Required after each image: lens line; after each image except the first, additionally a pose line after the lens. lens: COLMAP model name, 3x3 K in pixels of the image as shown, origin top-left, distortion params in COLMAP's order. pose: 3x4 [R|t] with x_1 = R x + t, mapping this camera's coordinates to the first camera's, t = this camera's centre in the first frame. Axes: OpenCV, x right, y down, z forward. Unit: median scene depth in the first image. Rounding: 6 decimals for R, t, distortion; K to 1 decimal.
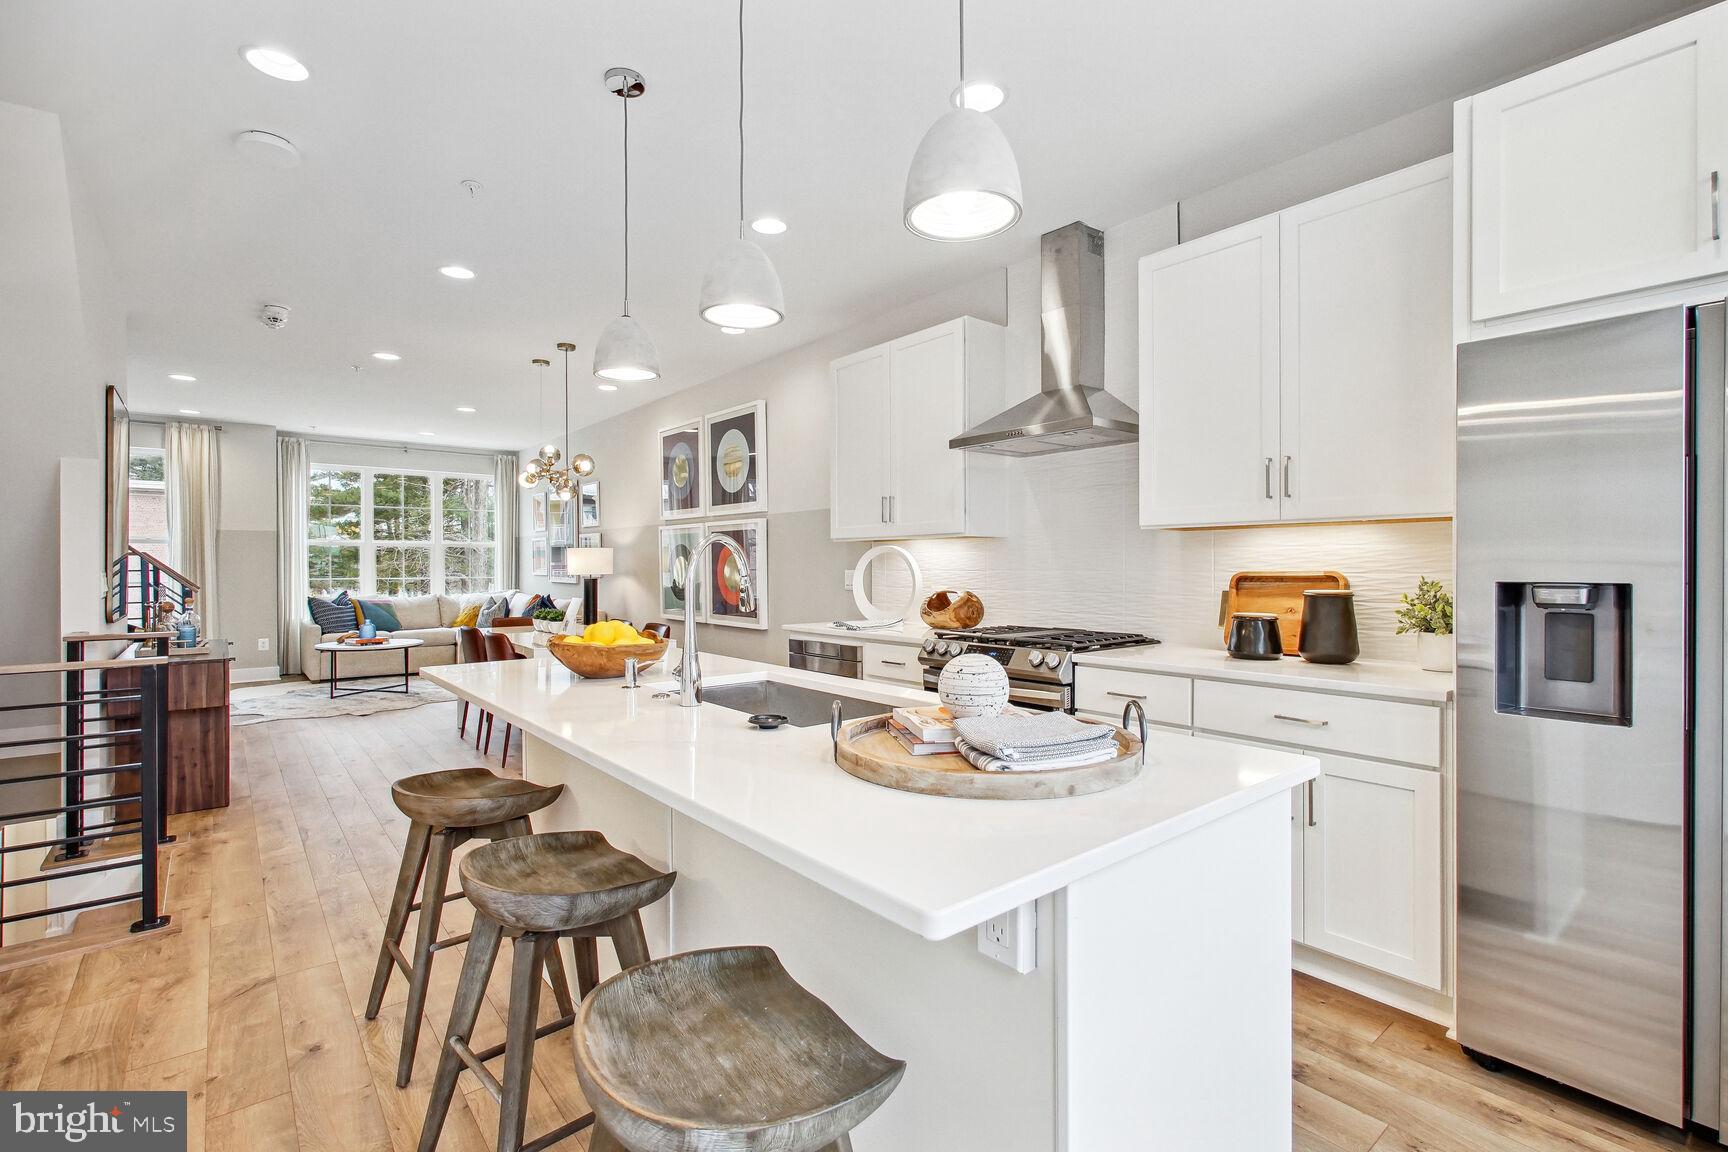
lens RADIAL K [[784.8, 0, 844.2], [0, 784.8, 573.8], [0, 0, 1]] dist [0.000216, 0.001200]
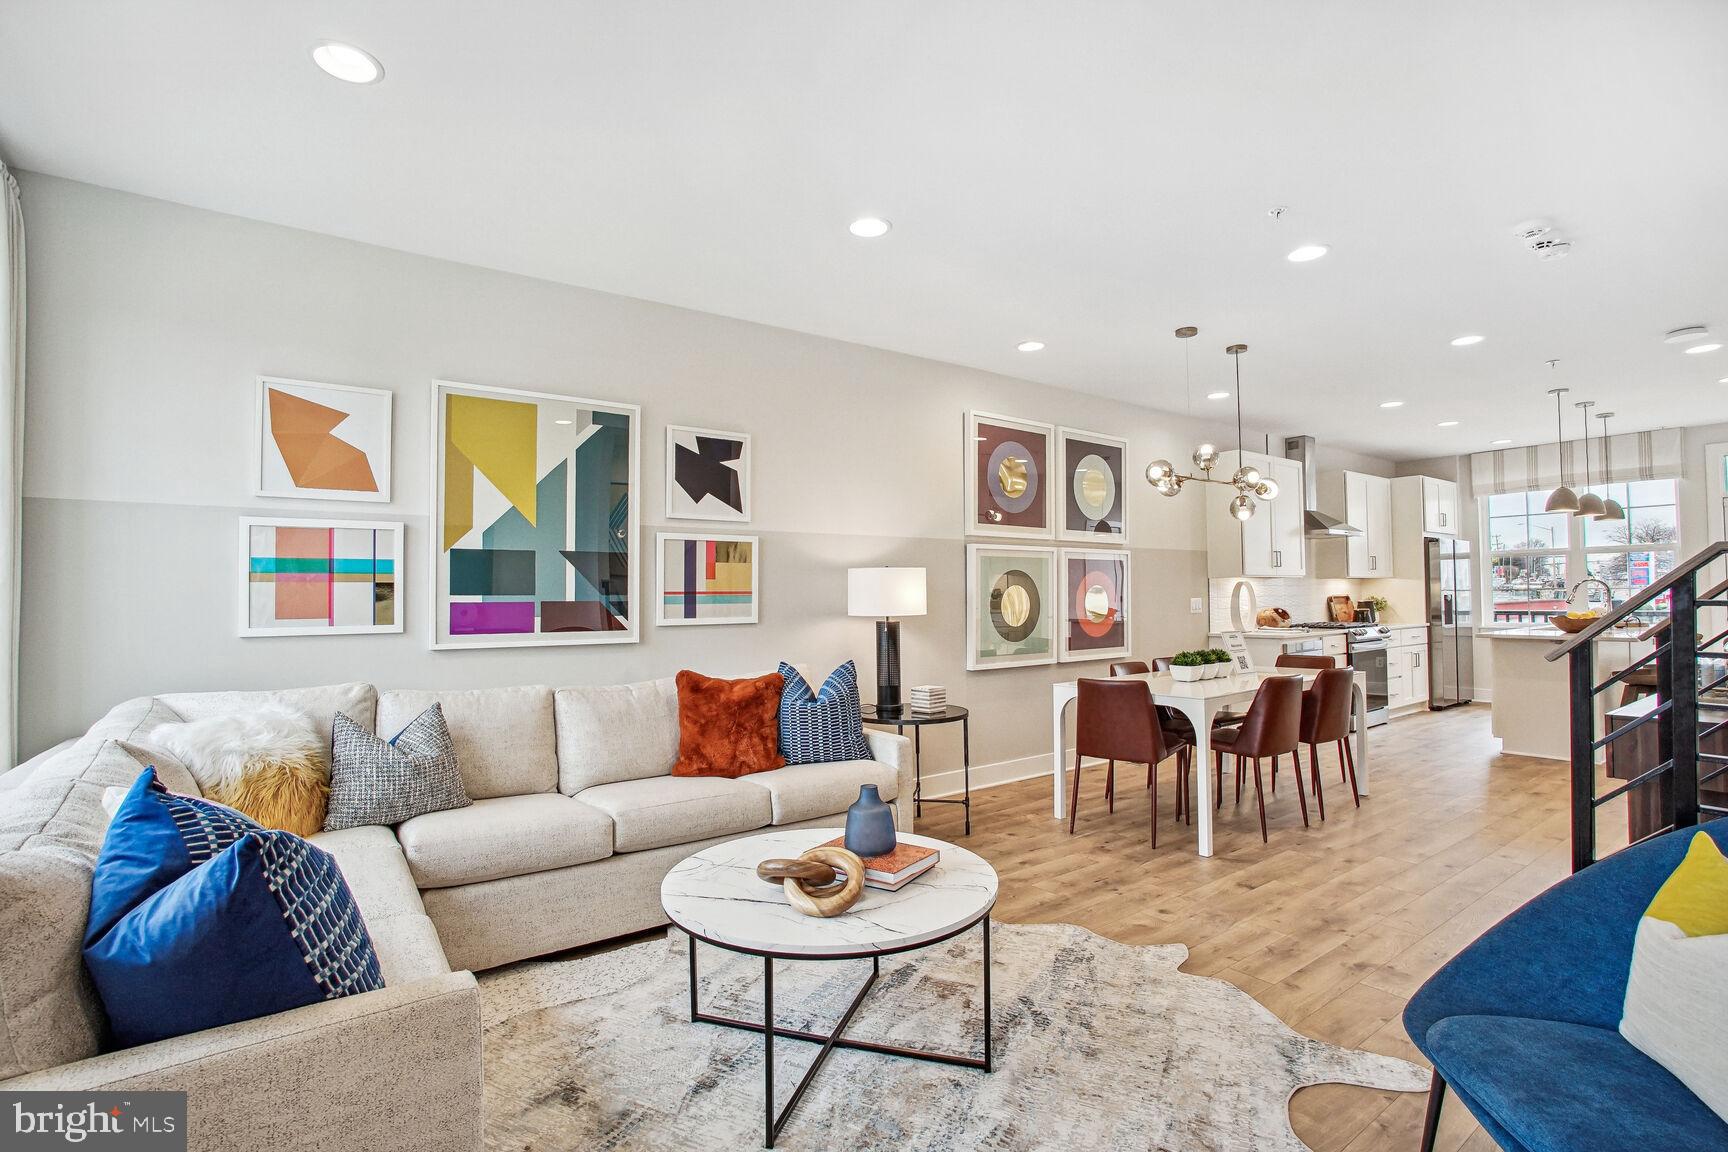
lens RADIAL K [[791.2, 0, 838.9], [0, 791.2, 572.5], [0, 0, 1]] dist [-0.054502, 0.019290]
pose [[0.074591, 0.033359, 0.996656, -1.062315], [0.022586, 0.999127, -0.035132, -0.011691], [-0.996958, 0.025131, 0.073772, 1.177099]]
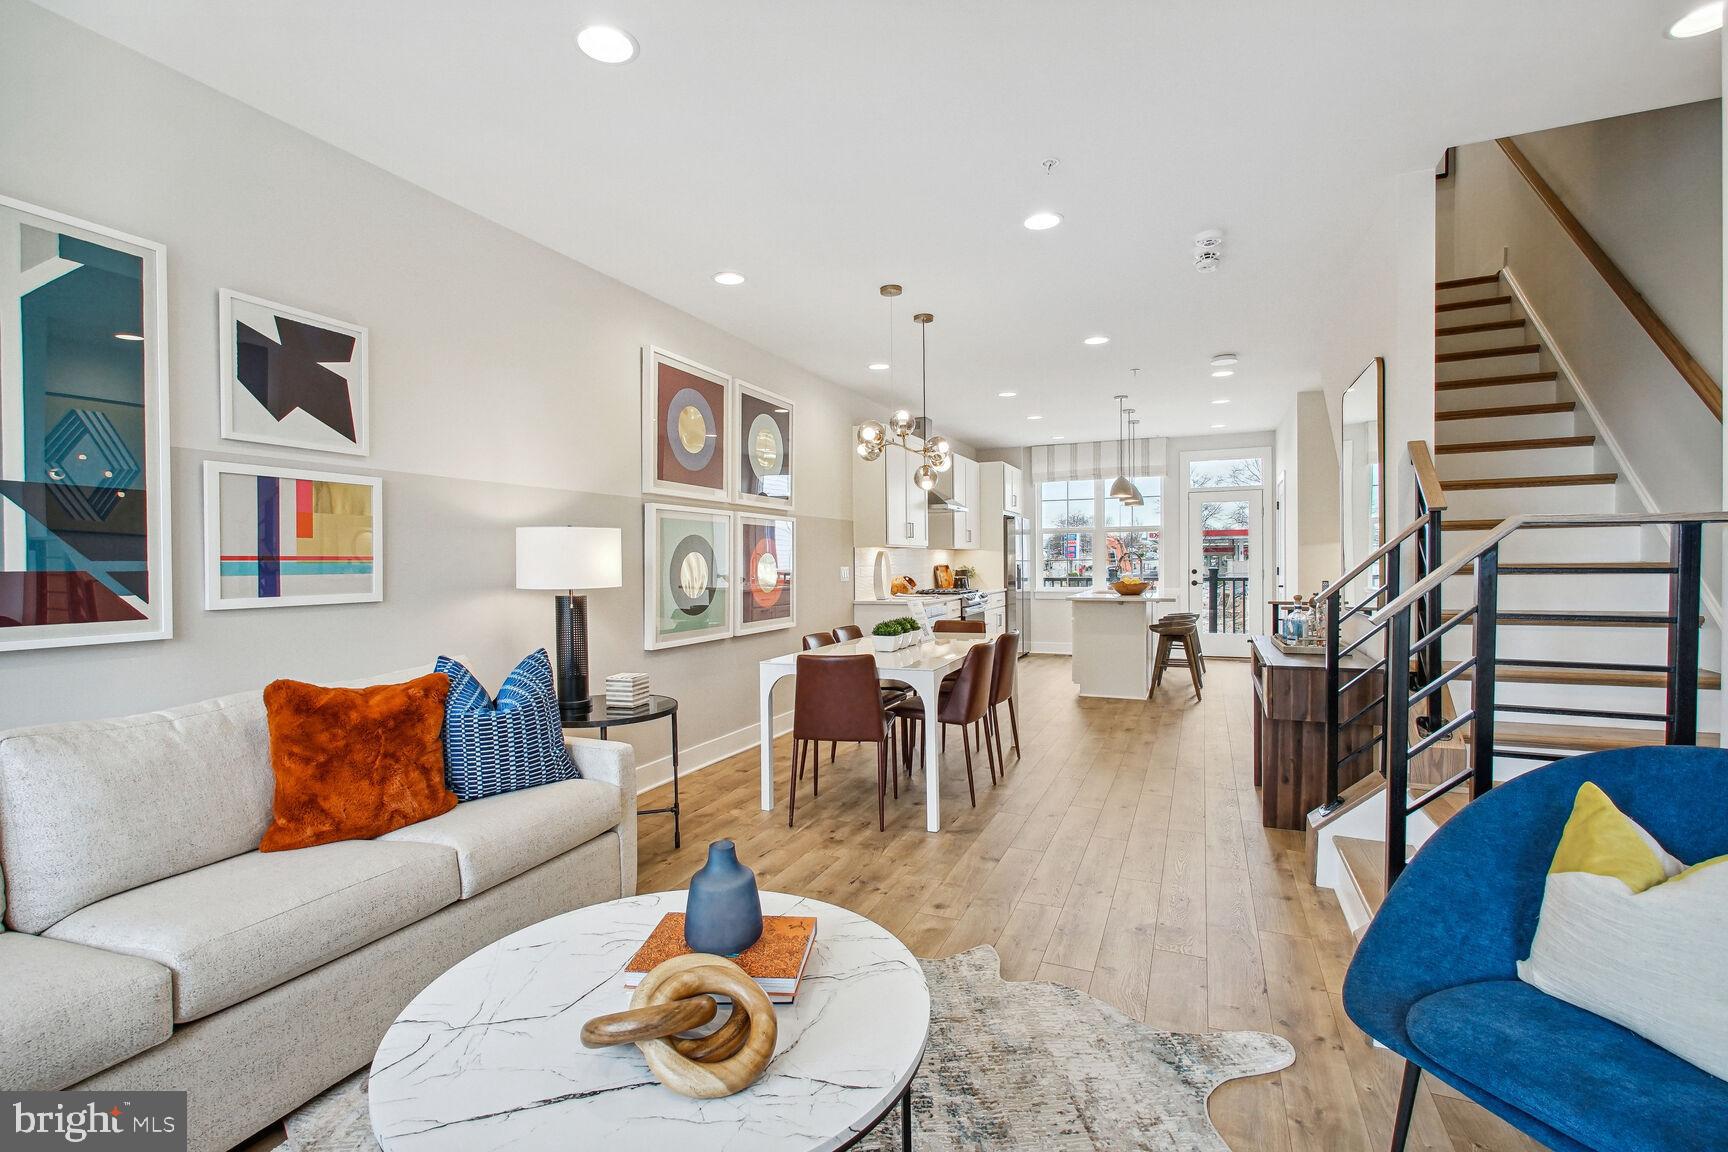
lens RADIAL K [[784.8, 0, 844.2], [0, 784.8, 573.8], [0, 0, 1]] dist [0.000216, 0.001200]
pose [[-0.446580, -0.005872, 0.894724, -0.941102], [0.021760, 0.999611, 0.017421, -0.012611], [-0.894479, 0.027249, -0.446279, 1.256528]]
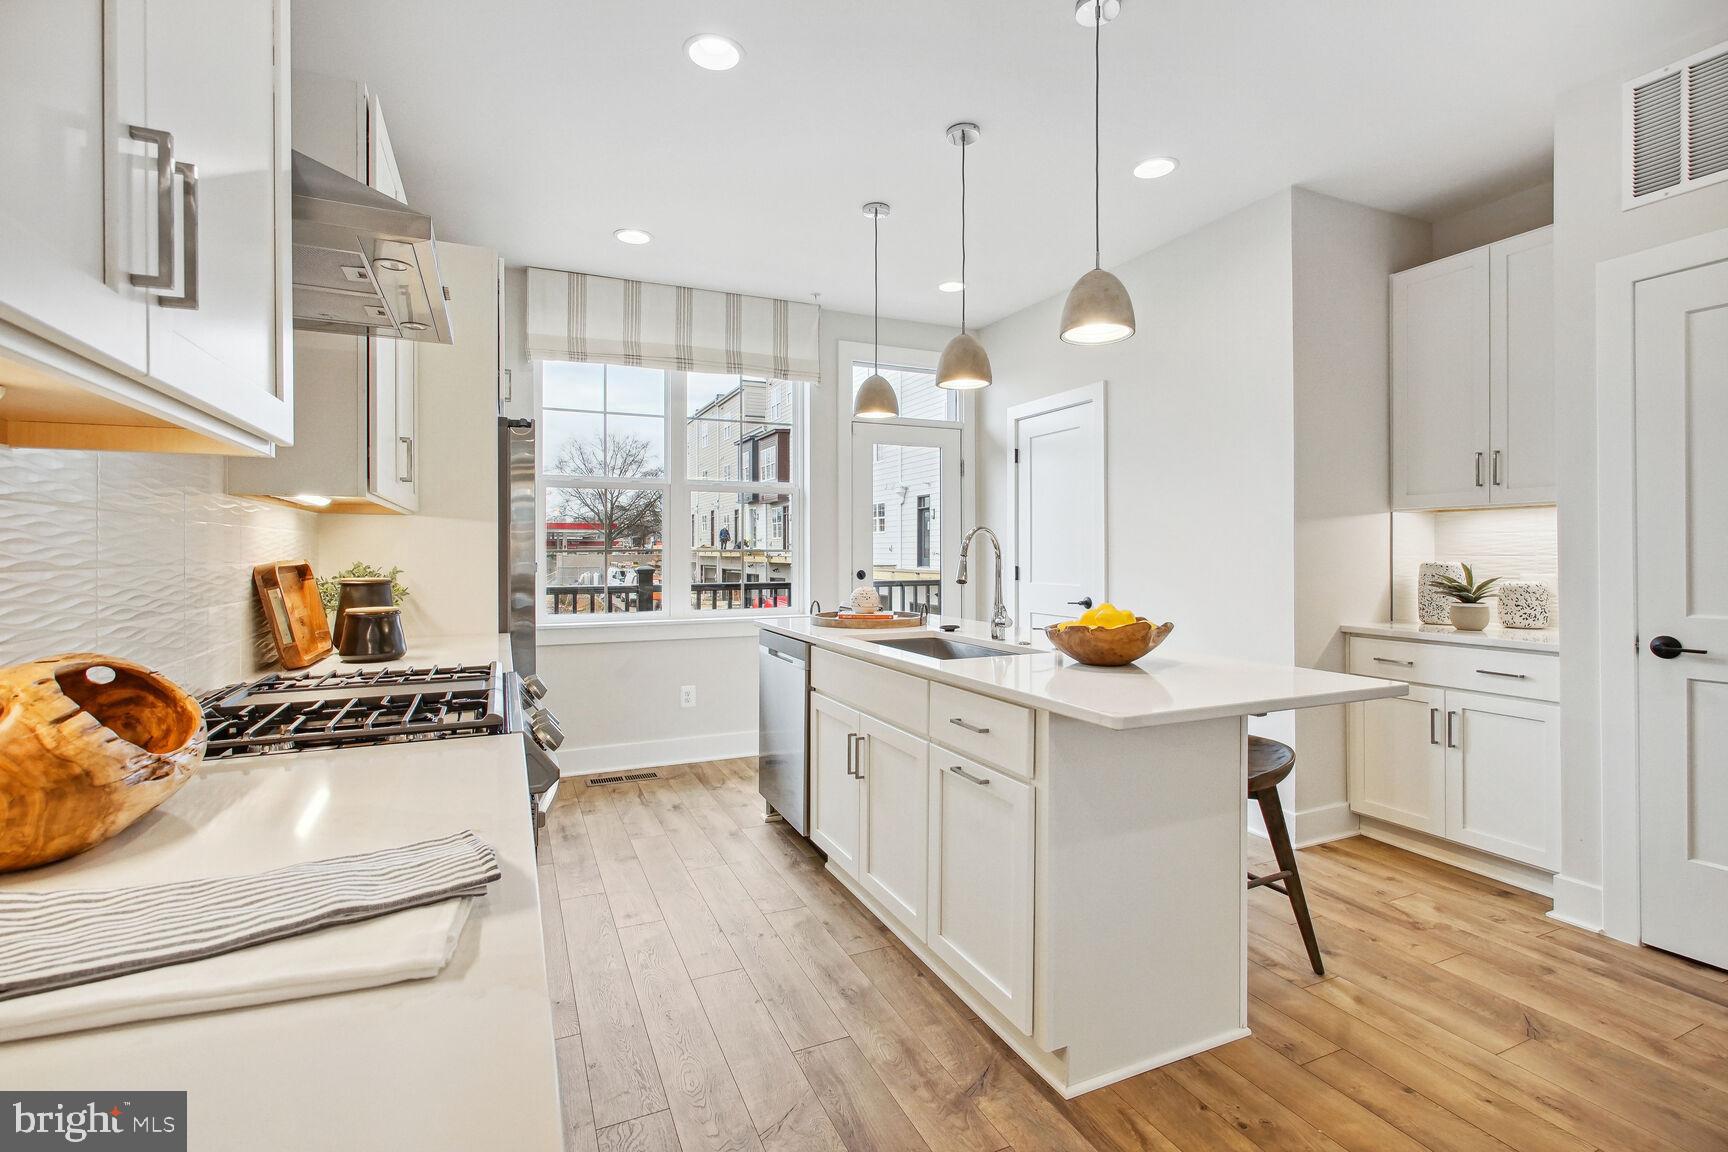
lens RADIAL K [[784.1, 0, 864.6], [0, 784.1, 556.6], [0, 0, 1]] dist [0.000355, 0.000284]
pose [[-0.970716, 0.005101, 0.240175, -0.090671], [0.009332, 0.999821, 0.016483, -0.006742], [-0.240047, 0.018242, -0.970590, 0.746625]]
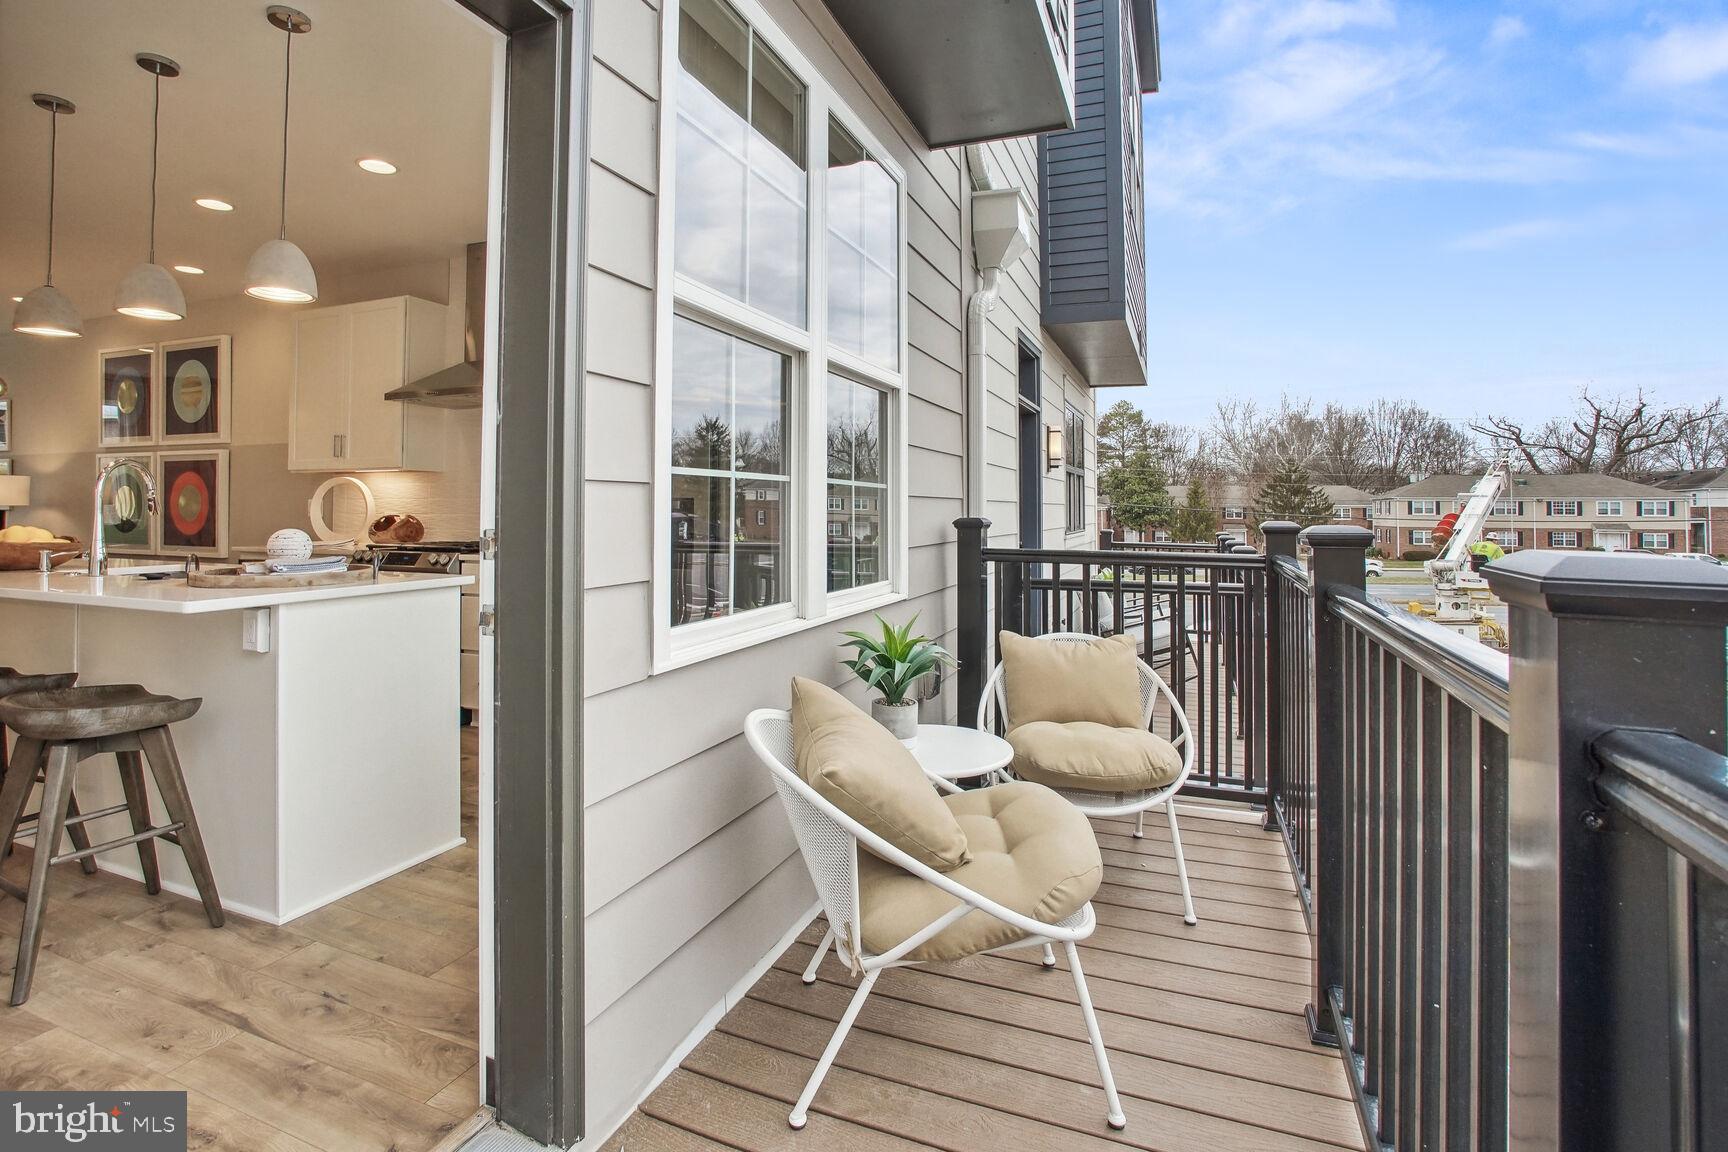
lens RADIAL K [[831.9, 0, 819.8], [0, 831.9, 495.0], [0, 0, 1]] dist [-0.000005, 0.000780]
pose [[0.889816, 0.018969, 0.455925, 0.084674], [-0.003938, 0.999418, -0.033896, 0.020530], [-0.456303, 0.028365, 0.889372, -0.289071]]
